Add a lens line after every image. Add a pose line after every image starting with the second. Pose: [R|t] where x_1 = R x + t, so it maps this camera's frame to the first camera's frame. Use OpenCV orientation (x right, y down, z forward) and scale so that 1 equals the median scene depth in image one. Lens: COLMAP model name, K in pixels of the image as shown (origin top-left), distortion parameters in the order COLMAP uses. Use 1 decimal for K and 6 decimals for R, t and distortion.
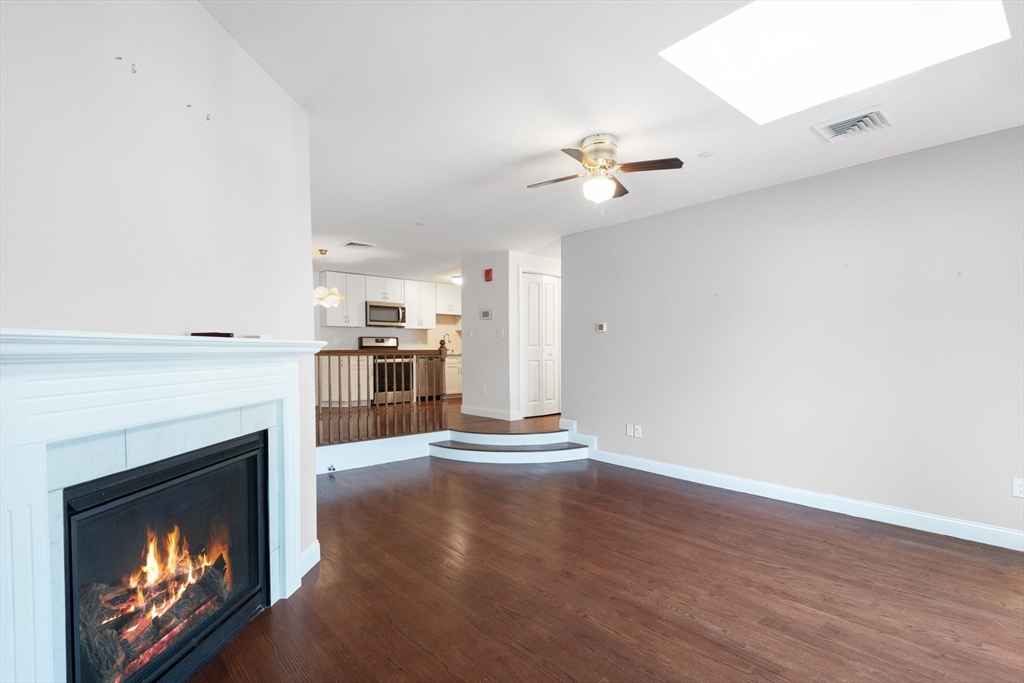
lens RADIAL K [[497.1, 0, 518.0], [0, 497.1, 338.9], [0, 0, 1]] dist [0.085131, -0.047550]
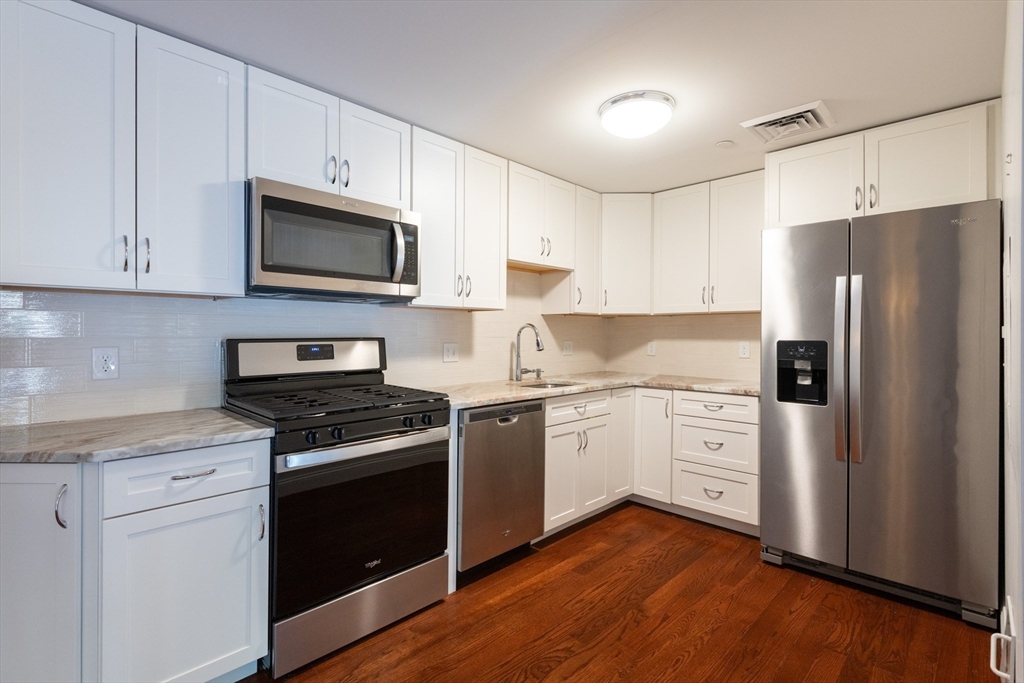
lens RADIAL K [[483.6, 0, 512.2], [0, 483.6, 335.1], [0, 0, 1]] dist [0.038322, -0.024413]
pose [[0.997279, 0.006623, 0.073426, -0.206583], [-0.008343, 0.999697, 0.023147, -0.012759], [-0.073251, -0.023696, 0.997032, 0.791493]]
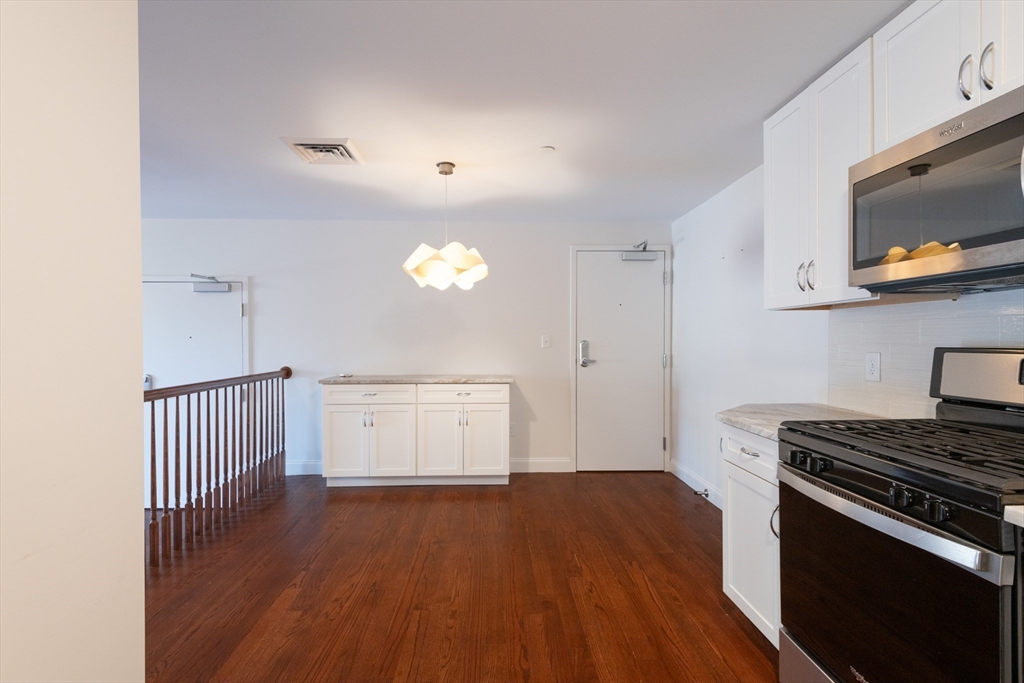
lens RADIAL K [[483.6, 0, 512.2], [0, 483.6, 335.1], [0, 0, 1]] dist [0.038322, -0.024413]
pose [[-0.635269, 0.000171, -0.772291, -0.066798], [0.019899, 0.999672, -0.016146, -0.009085], [0.772035, -0.025625, -0.635063, 1.034127]]
